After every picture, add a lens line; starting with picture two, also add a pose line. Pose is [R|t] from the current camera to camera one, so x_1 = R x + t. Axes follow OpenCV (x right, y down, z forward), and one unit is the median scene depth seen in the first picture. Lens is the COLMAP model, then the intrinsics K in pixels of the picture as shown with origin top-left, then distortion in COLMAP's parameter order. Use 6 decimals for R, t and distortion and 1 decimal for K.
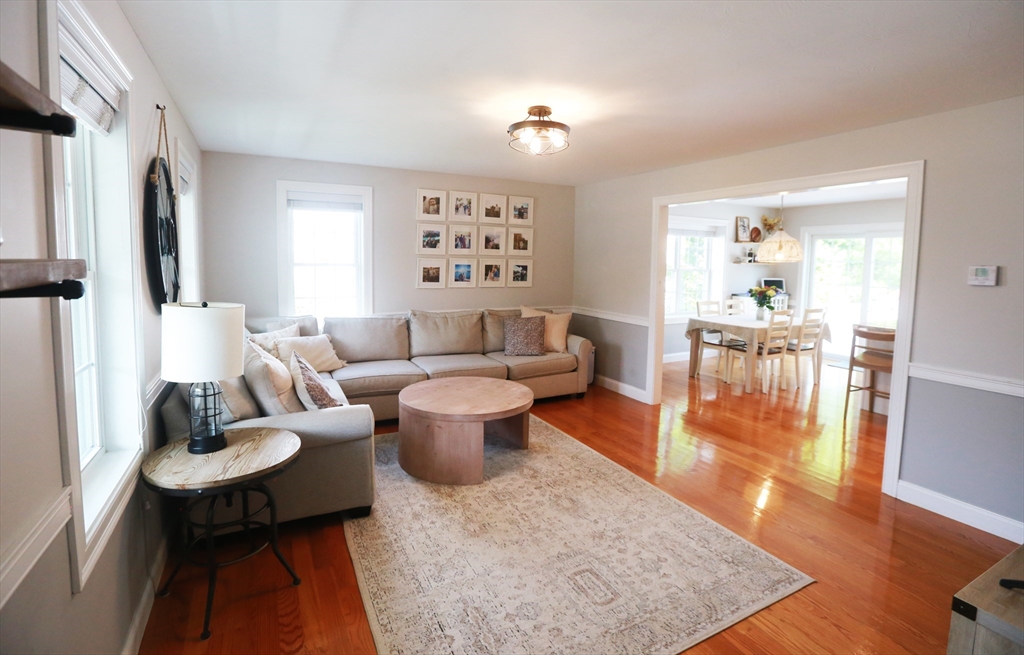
lens RADIAL K [[481.2, 0, 512.7], [0, 481.2, 299.8], [0, 0, 1]] dist [-0.060968, 0.000069]
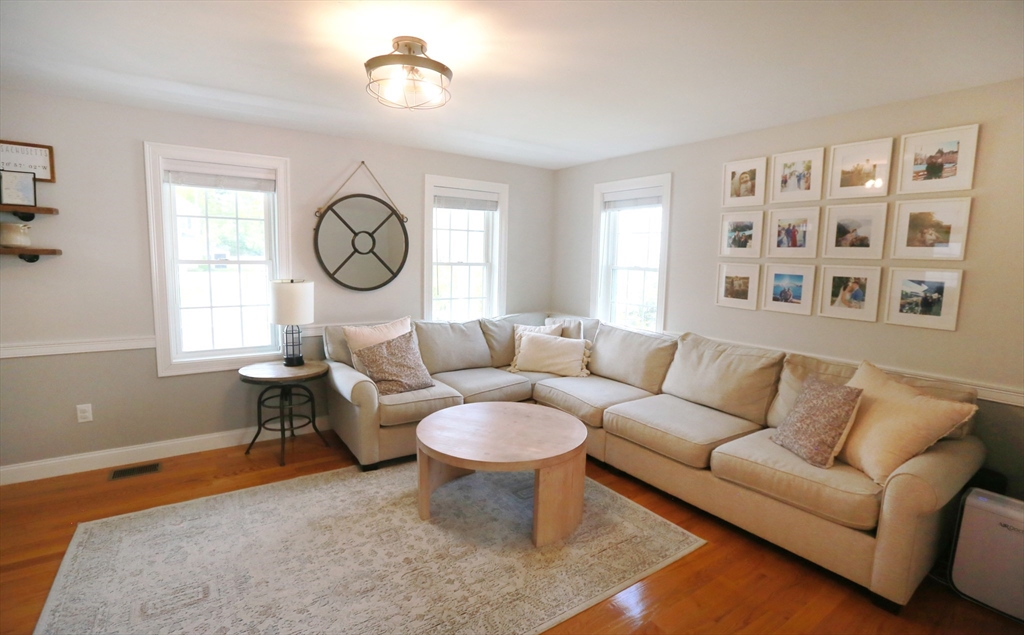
lens RADIAL K [[475.9, 0, 512.0], [0, 475.9, 317.5], [0, 0, 1]] dist [-0.064418, 0.022168]
pose [[0.129476, 0.110516, -0.985405, 0.442608], [-0.104185, 0.989785, 0.097318, -0.041715], [0.986094, 0.090064, 0.139667, 0.601177]]
